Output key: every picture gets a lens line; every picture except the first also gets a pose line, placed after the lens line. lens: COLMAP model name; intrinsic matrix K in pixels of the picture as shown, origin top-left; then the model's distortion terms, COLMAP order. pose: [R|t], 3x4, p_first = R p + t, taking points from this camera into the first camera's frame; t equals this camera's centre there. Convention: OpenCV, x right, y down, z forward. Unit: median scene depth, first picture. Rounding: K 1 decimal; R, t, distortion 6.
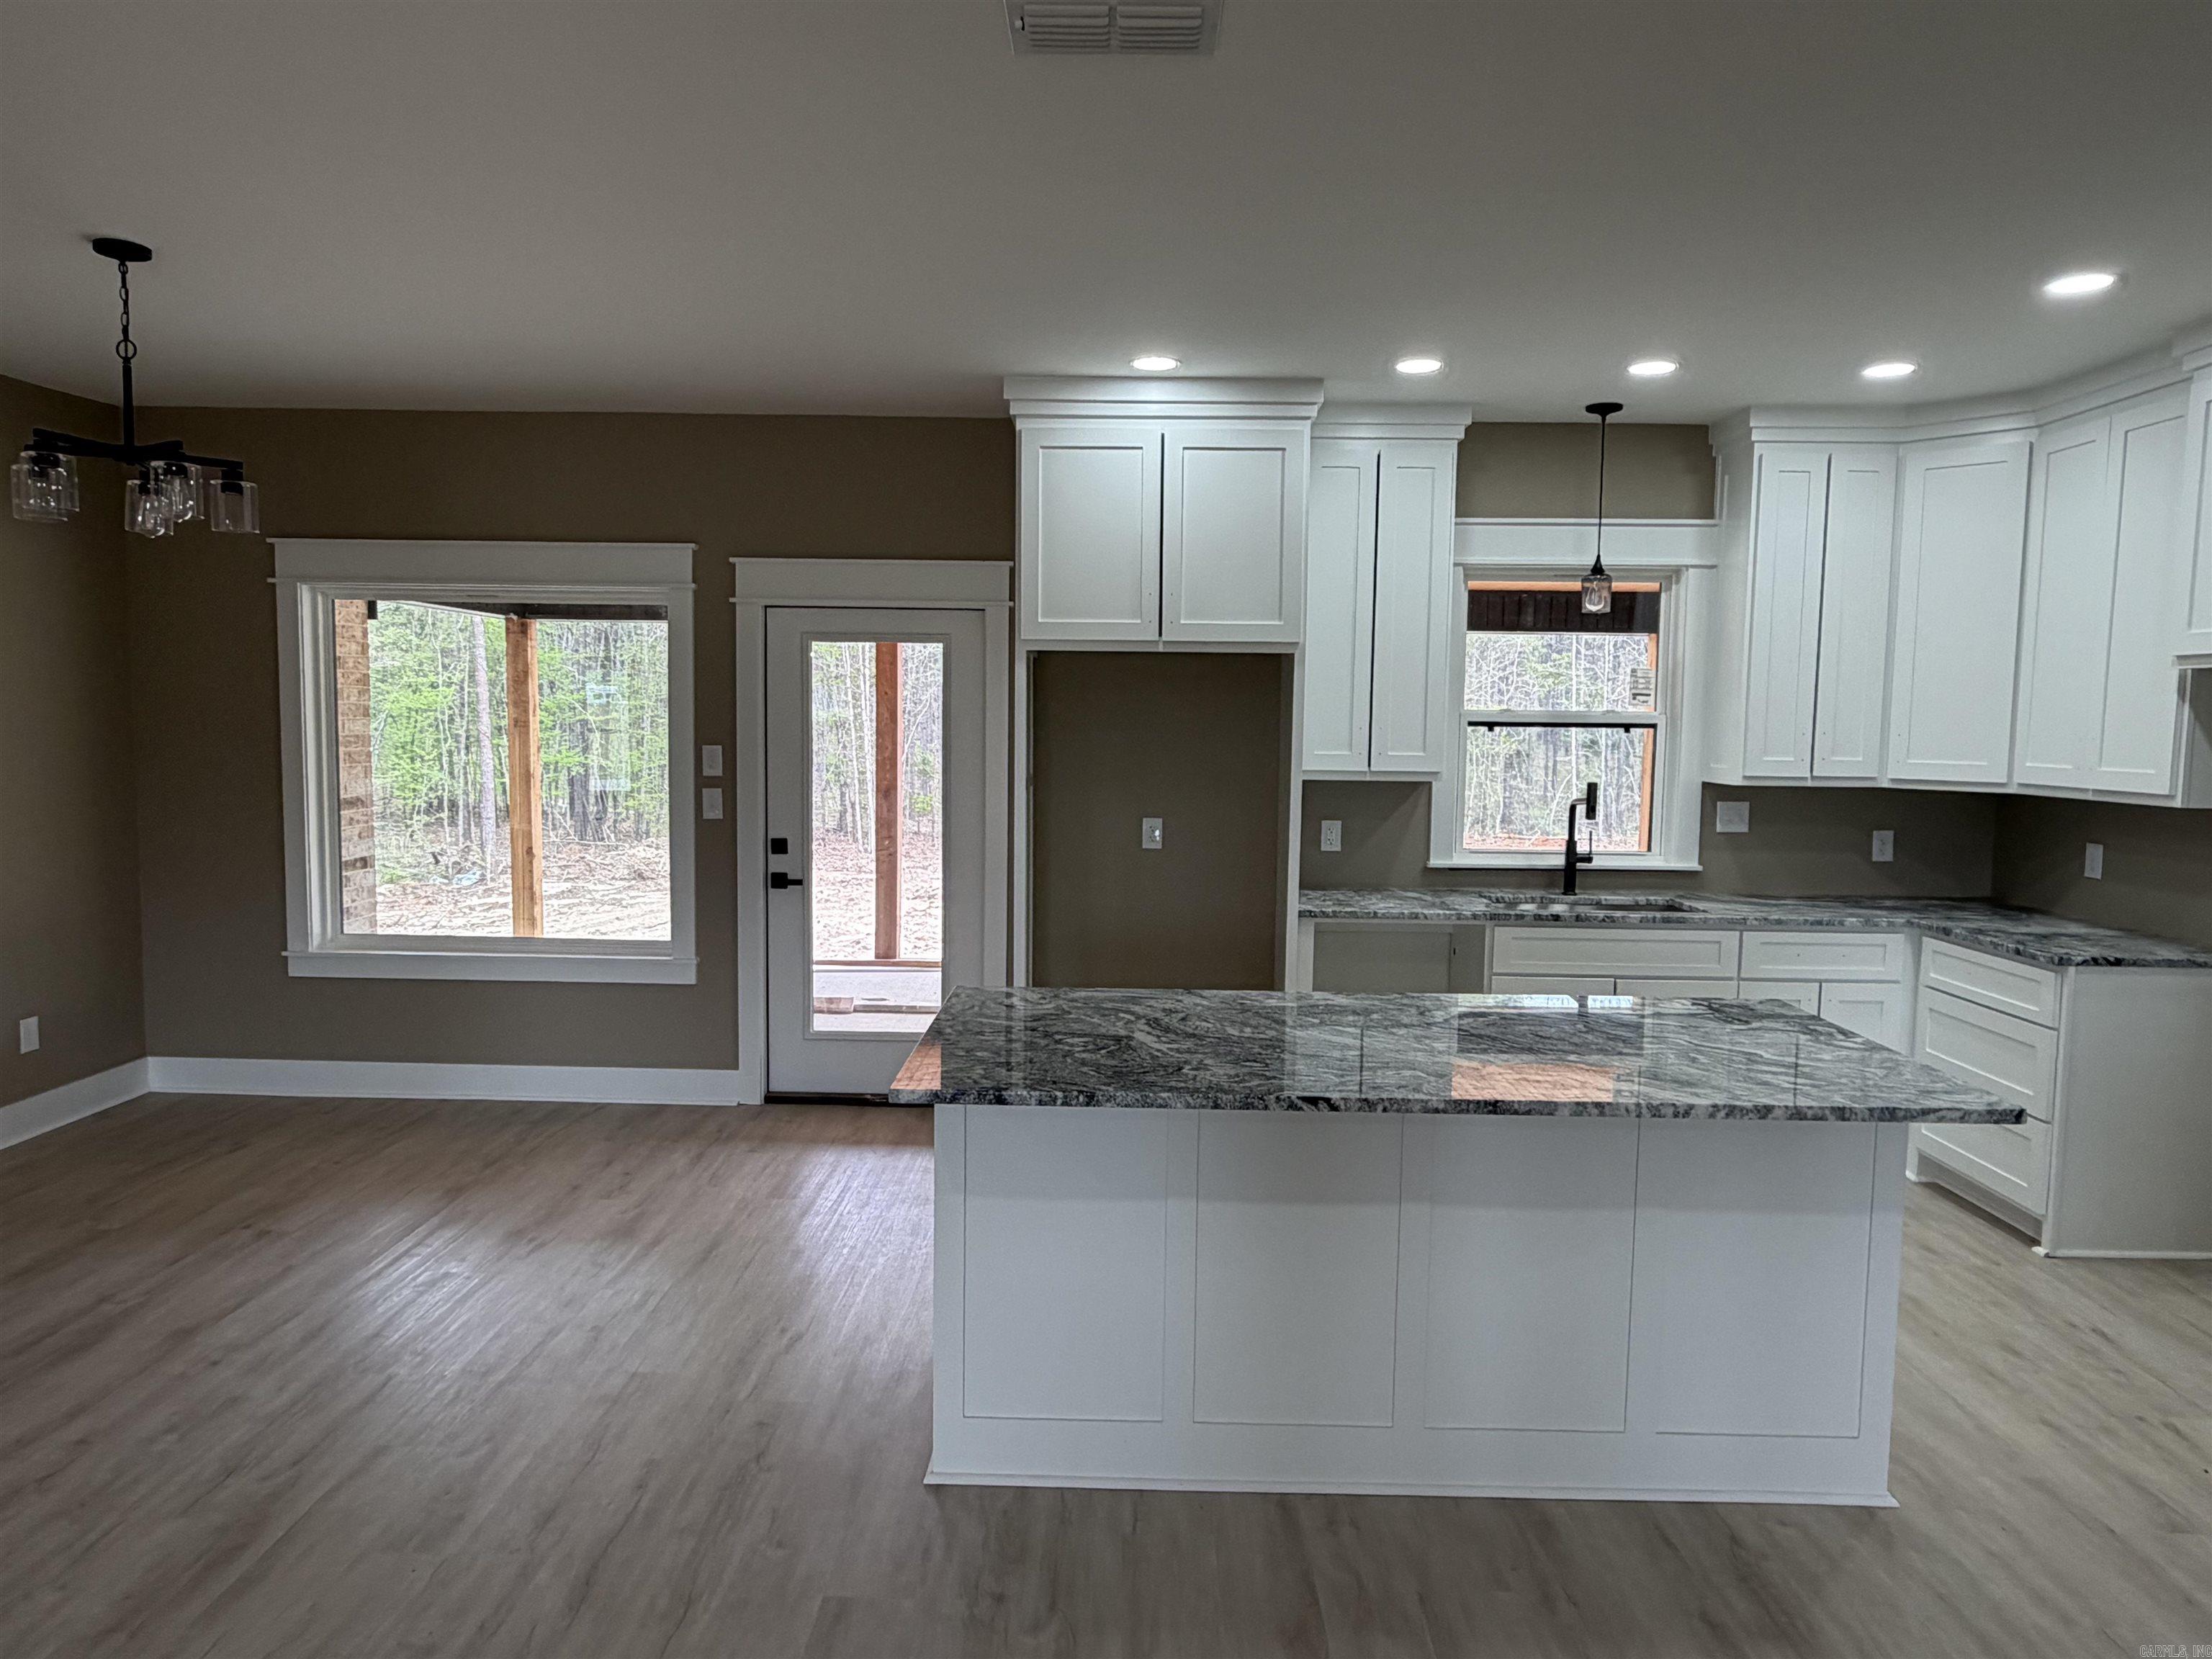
lens RADIAL K [[1401.7, 0, 1099.7], [0, 1401.7, 821.2], [0, 0, 1]] dist [0.003802, -0.002602]
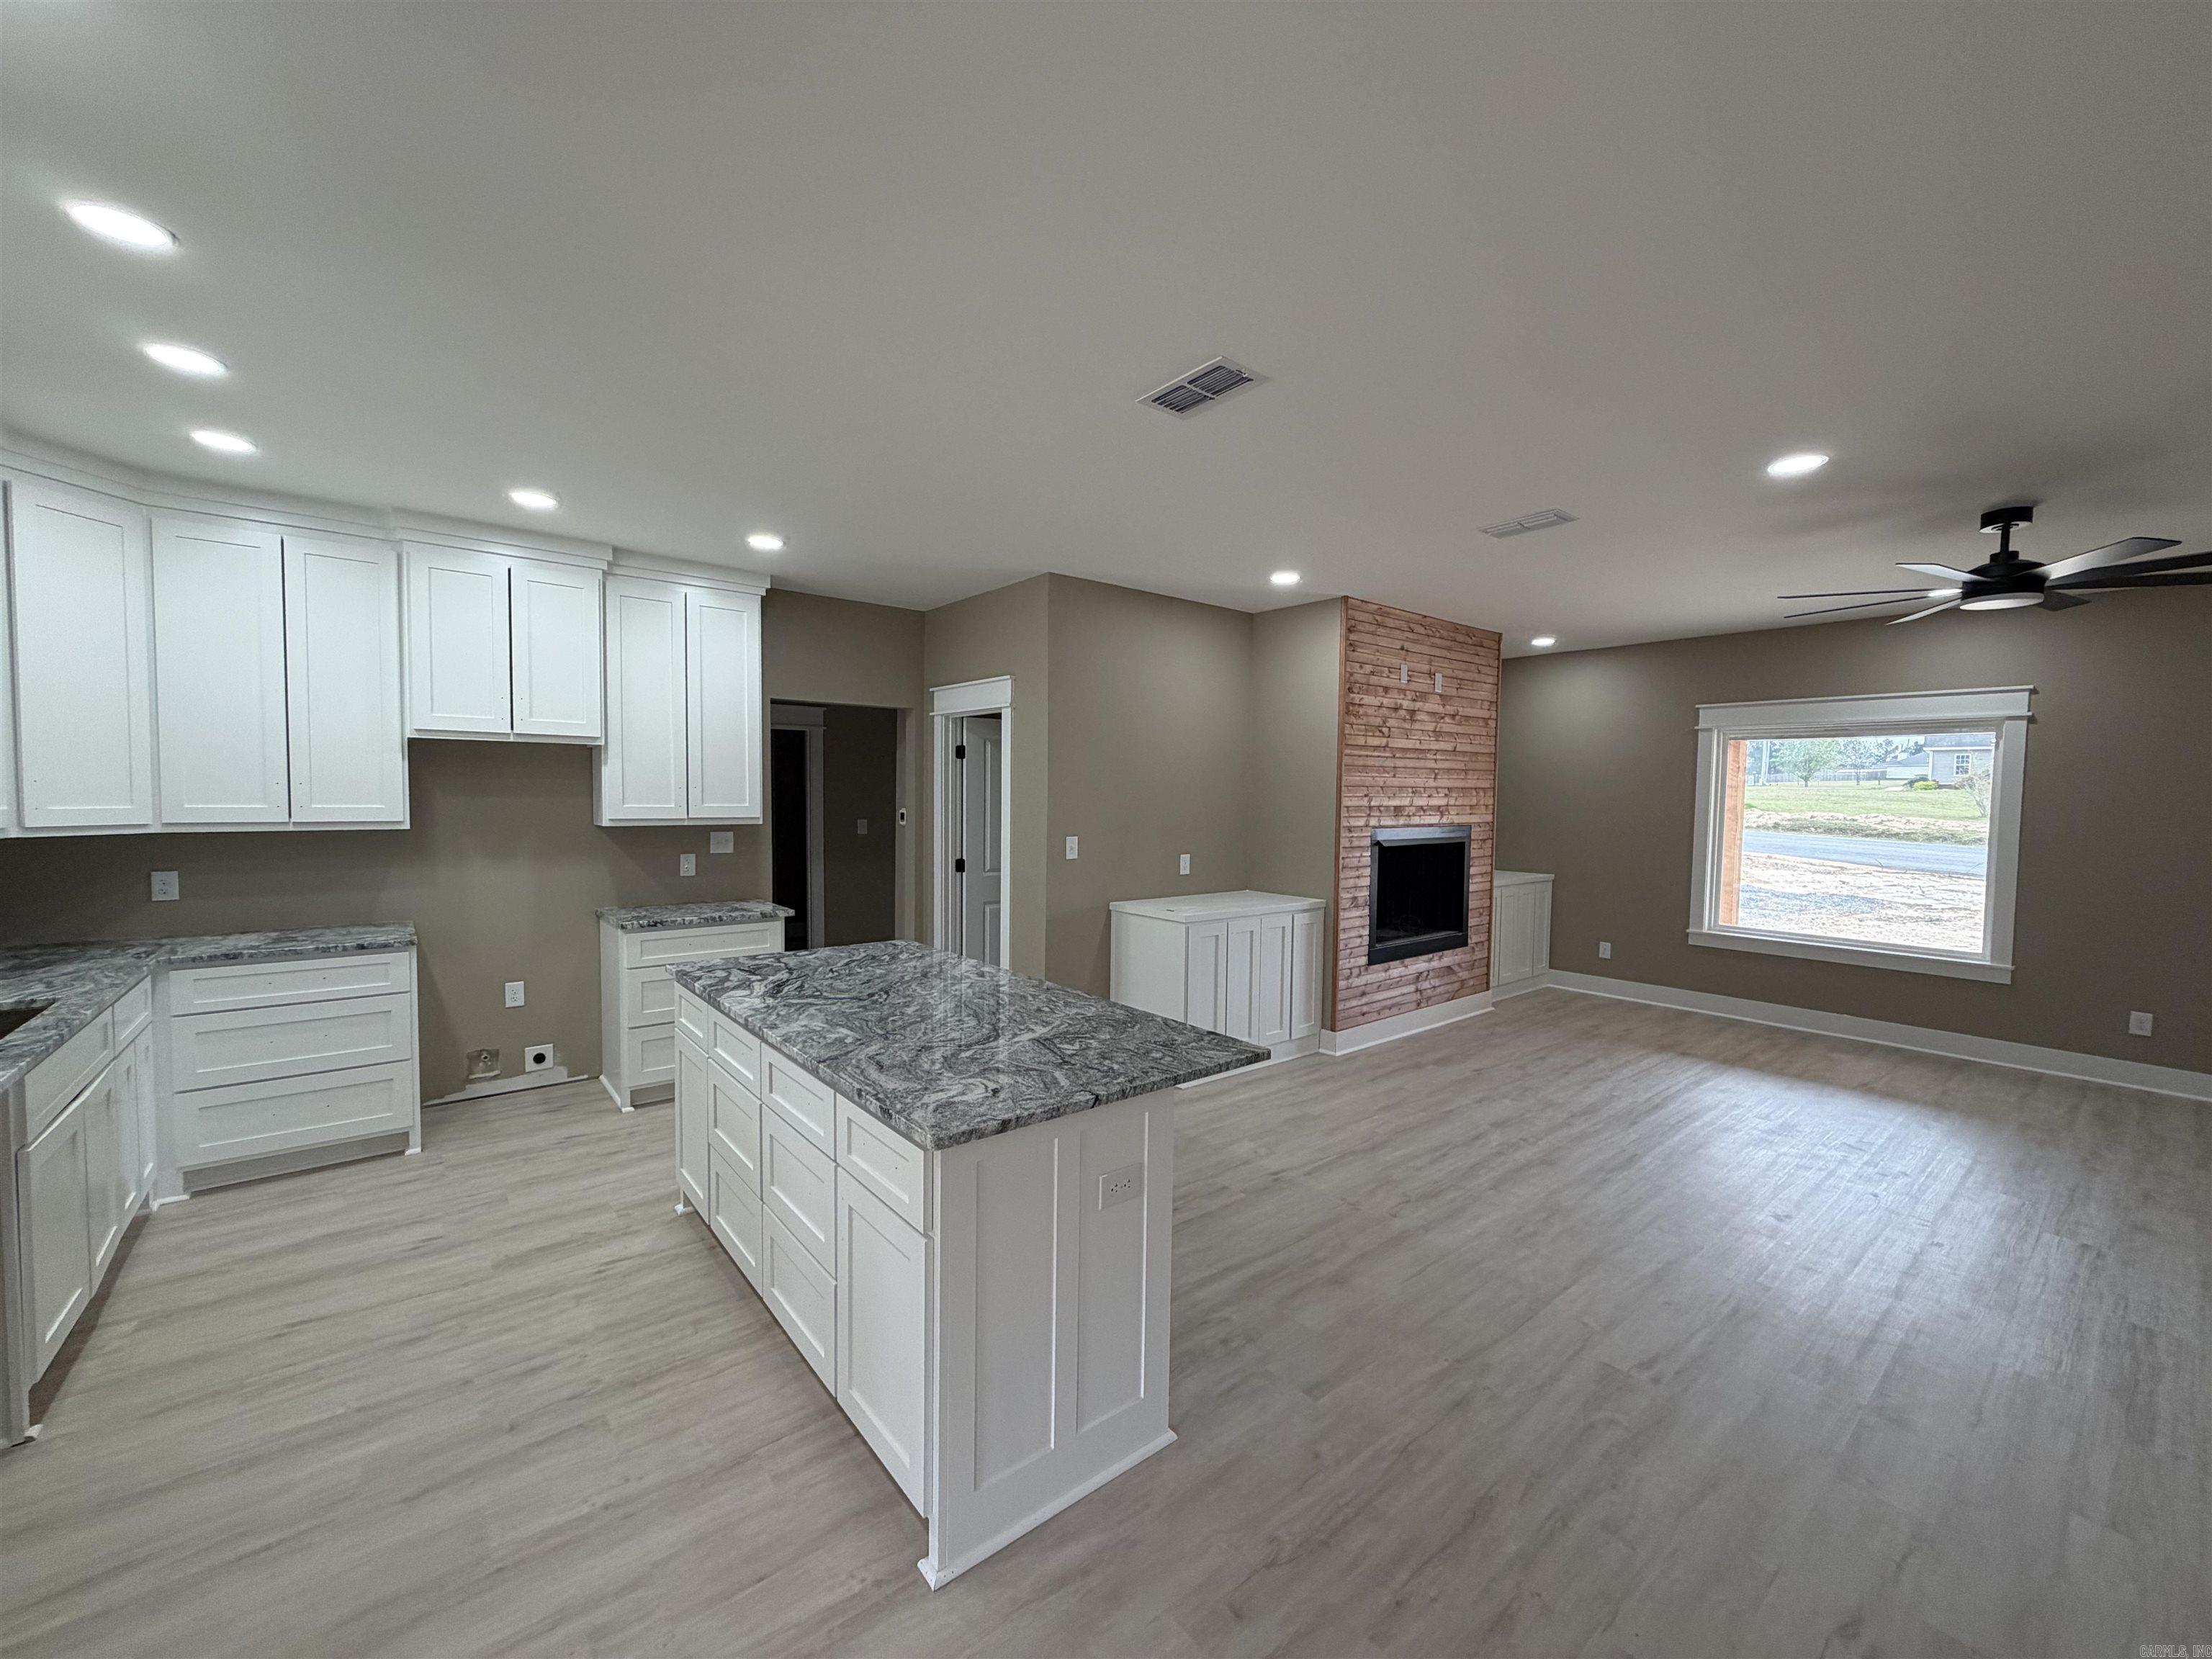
lens RADIAL K [[881.0, 0, 1104.8], [0, 881.0, 833.2], [0, 0, 1]] dist [0.001464, -0.000349]
pose [[-0.651259, -0.056951, 0.756715, -0.412960], [0.036261, 0.993705, 0.105995, -0.074161], [-0.757989, 0.096470, -0.645094, 0.991027]]
